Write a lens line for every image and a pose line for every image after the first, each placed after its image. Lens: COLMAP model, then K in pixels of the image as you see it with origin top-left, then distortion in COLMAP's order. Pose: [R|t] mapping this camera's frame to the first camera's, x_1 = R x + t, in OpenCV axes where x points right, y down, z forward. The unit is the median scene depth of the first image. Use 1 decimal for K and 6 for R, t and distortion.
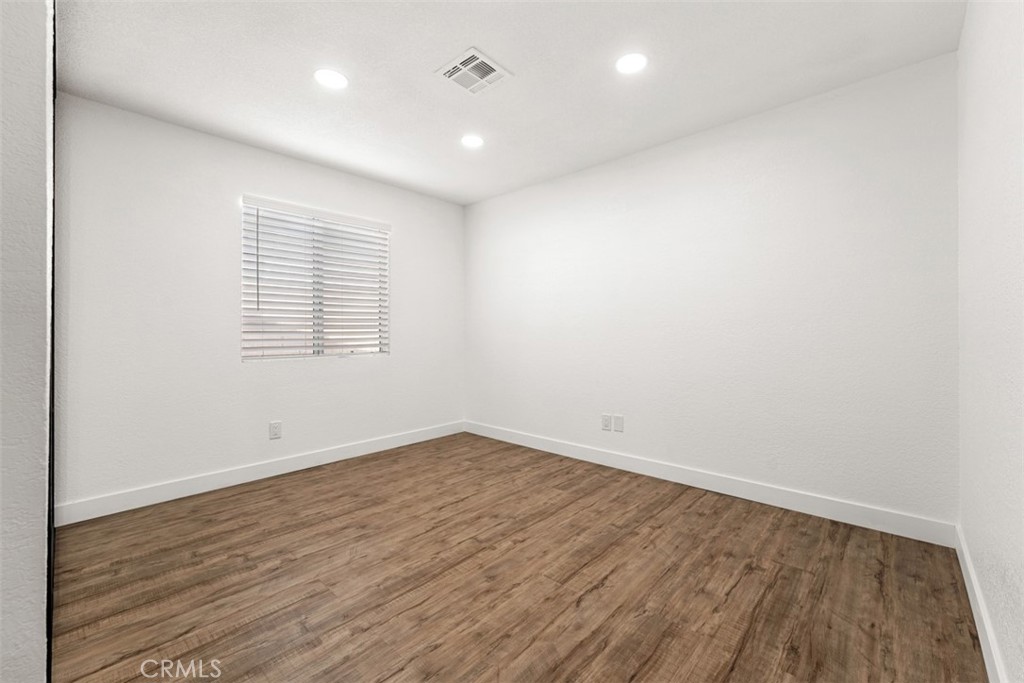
lens RADIAL K [[409.8, 0, 510.6], [0, 409.8, 339.0], [0, 0, 1]] dist [0.000317, -0.002039]
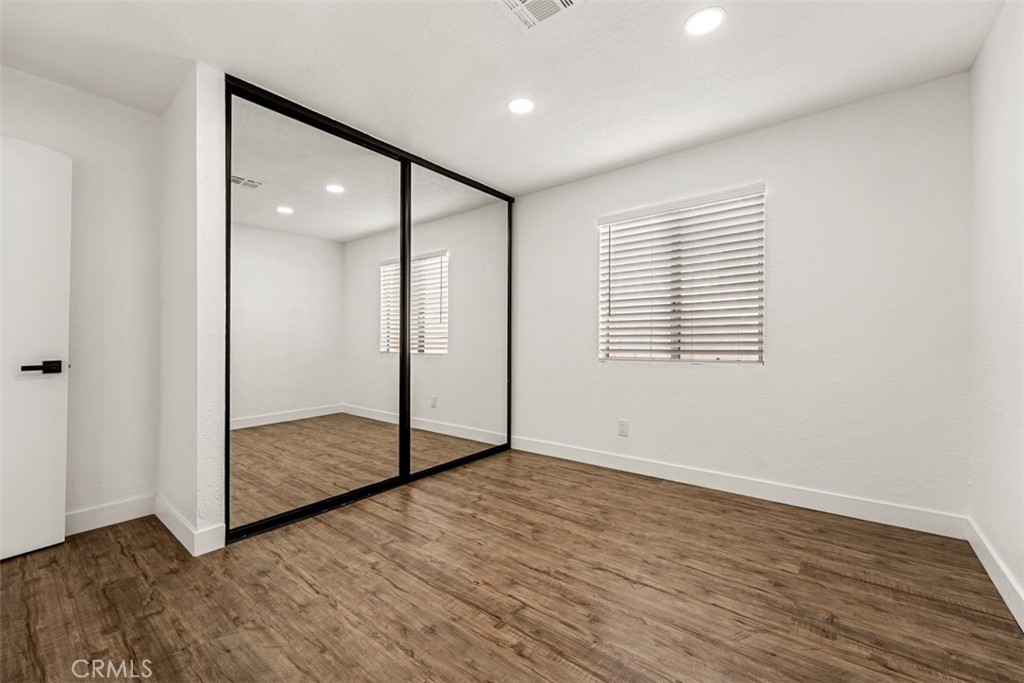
lens RADIAL K [[409.8, 0, 515.4], [0, 409.8, 339.1], [0, 0, 1]] dist [0.000317, -0.002039]
pose [[0.087464, 0.005505, -0.996152, 0.567376], [-0.007731, 0.999958, 0.004848, -0.013653], [0.996138, 0.007278, 0.087503, 0.775508]]
